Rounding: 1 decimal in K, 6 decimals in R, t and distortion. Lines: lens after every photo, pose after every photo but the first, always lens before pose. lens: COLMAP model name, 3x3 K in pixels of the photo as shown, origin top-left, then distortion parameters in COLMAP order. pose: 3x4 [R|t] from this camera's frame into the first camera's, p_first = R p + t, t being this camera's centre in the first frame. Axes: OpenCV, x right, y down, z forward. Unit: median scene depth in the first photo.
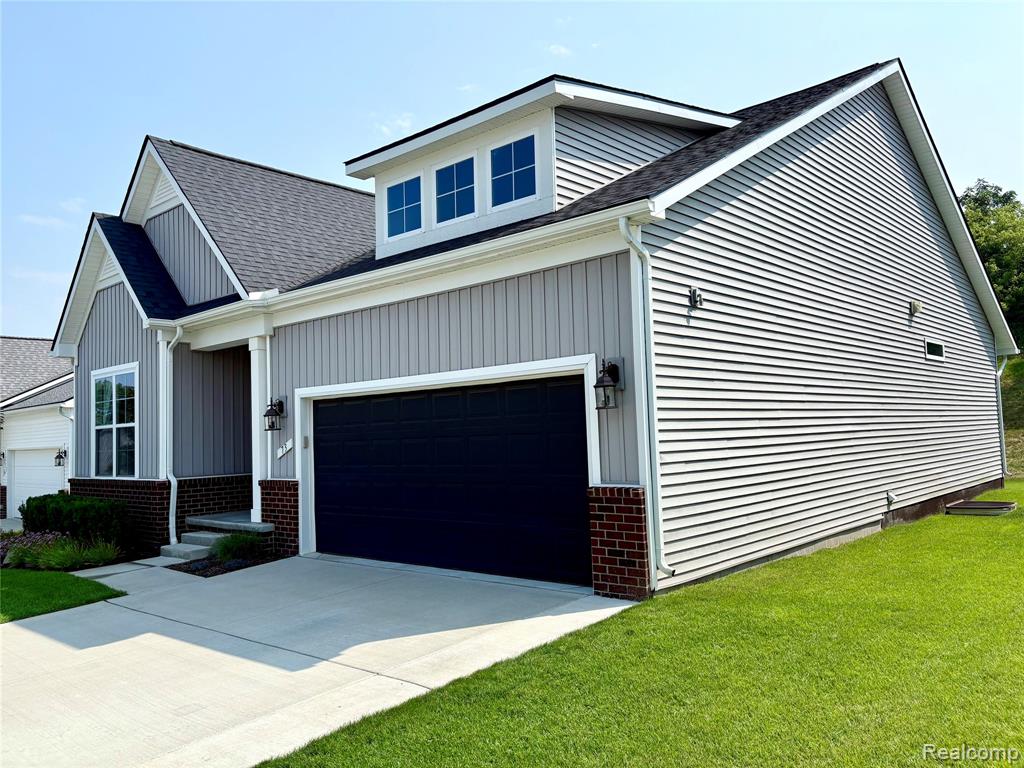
lens RADIAL K [[774.4, 0, 507.2], [0, 774.4, 385.9], [0, 0, 1]] dist [0.057110, -0.040829]
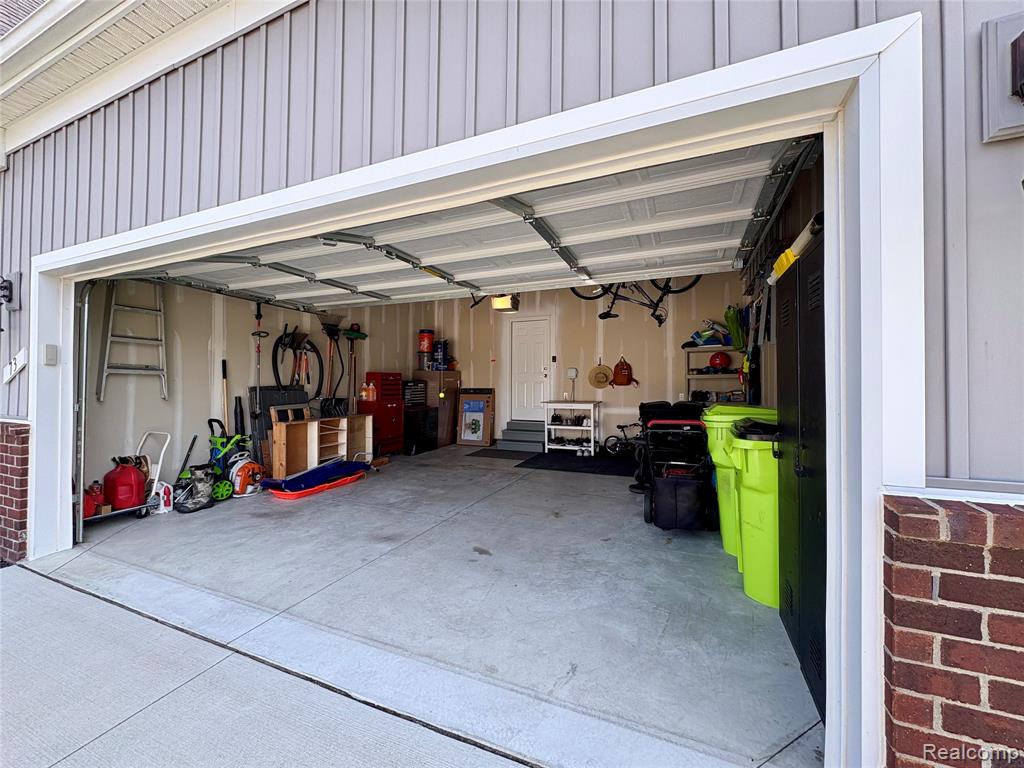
lens RADIAL K [[406.4, 0, 510.5], [0, 406.4, 382.4], [0, 0, 1]] dist [0.002014, -0.000223]
pose [[0.946479, 0.040018, 0.320276, -0.042312], [-0.054586, 0.997837, 0.036635, 0.062274], [-0.318117, -0.052157, 0.946616, 0.609530]]
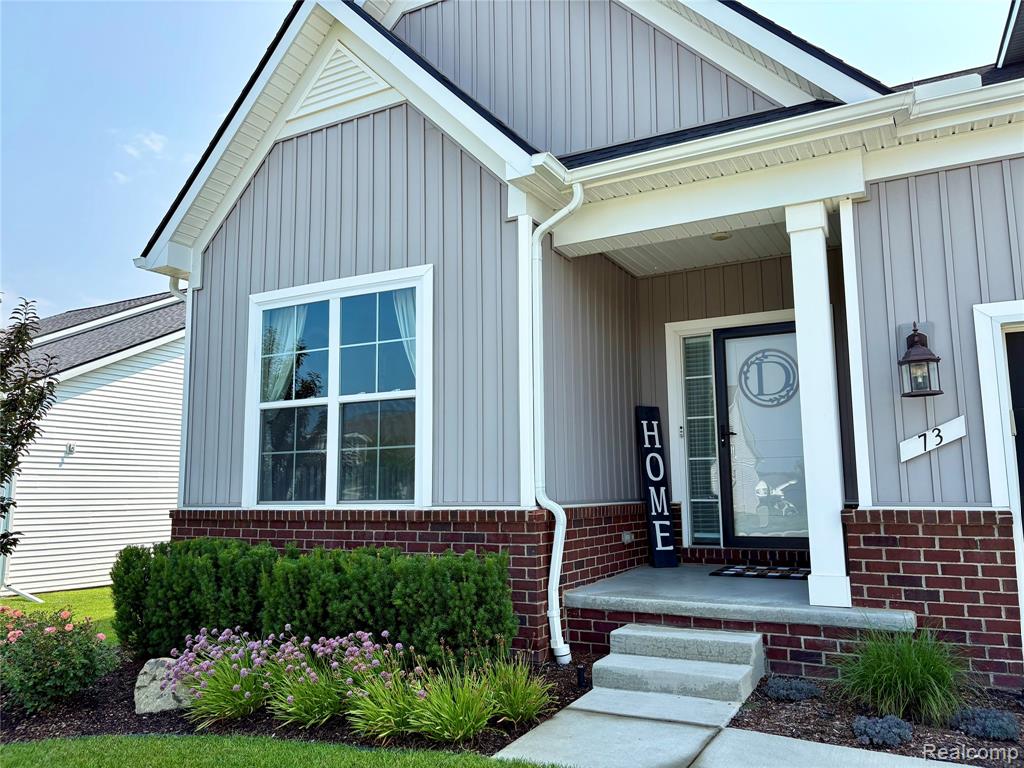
lens RADIAL K [[774.4, 0, 517.4], [0, 774.4, 380.5], [0, 0, 1]] dist [0.057110, -0.040829]
pose [[0.968891, 0.059457, 0.240240, -0.626698], [-0.039084, 0.995291, -0.088698, 0.096460], [-0.244383, 0.076549, 0.966653, 0.620835]]
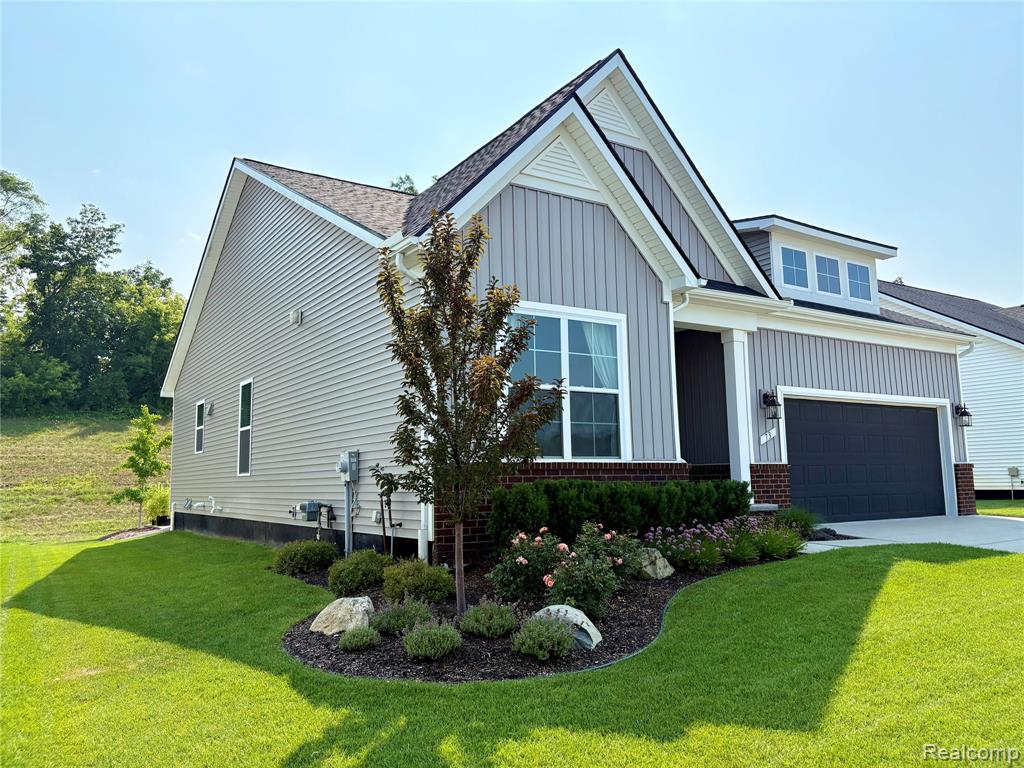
lens RADIAL K [[774.4, 0, 513.9], [0, 774.4, 380.6], [0, 0, 1]] dist [0.057110, -0.040829]
pose [[0.251735, 0.153228, 0.955589, -1.473648], [-0.053910, 0.988074, -0.144235, 0.184831], [-0.966293, -0.015206, 0.256994, 1.067521]]
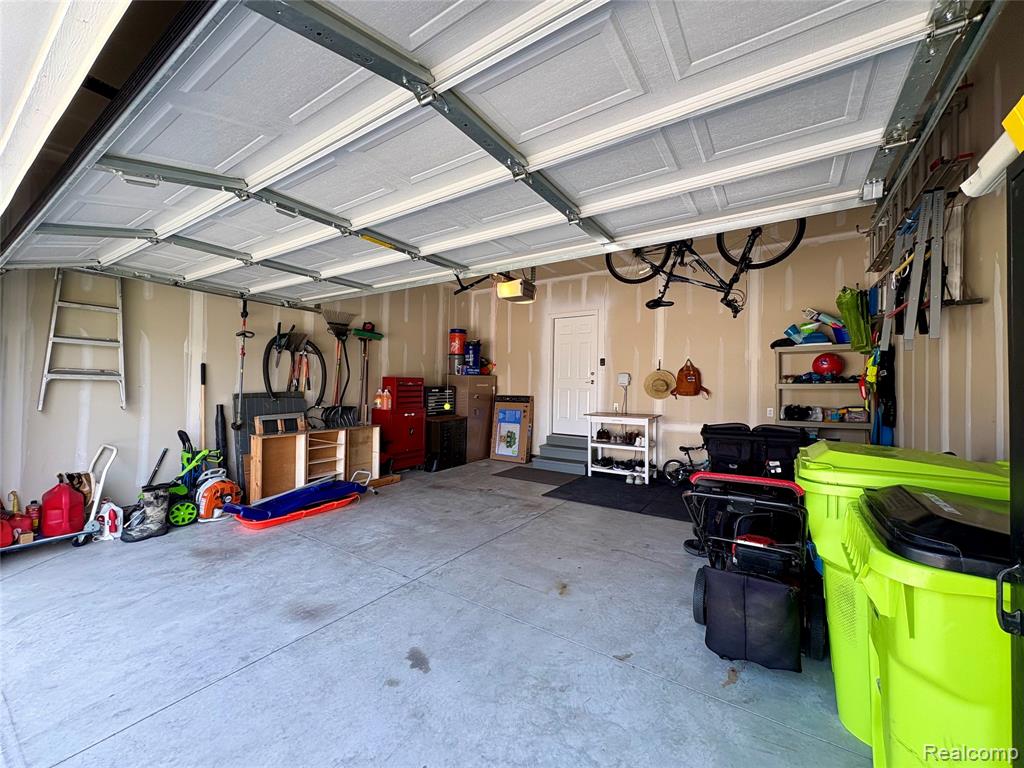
lens RADIAL K [[406.4, 0, 511.1], [0, 406.4, 383.1], [0, 0, 1]] dist [0.002014, -0.000223]
pose [[0.988259, 0.050636, 0.144152, 0.023671], [-0.057422, 0.997410, 0.043311, 0.057314], [-0.141586, -0.051080, 0.988607, 0.676955]]
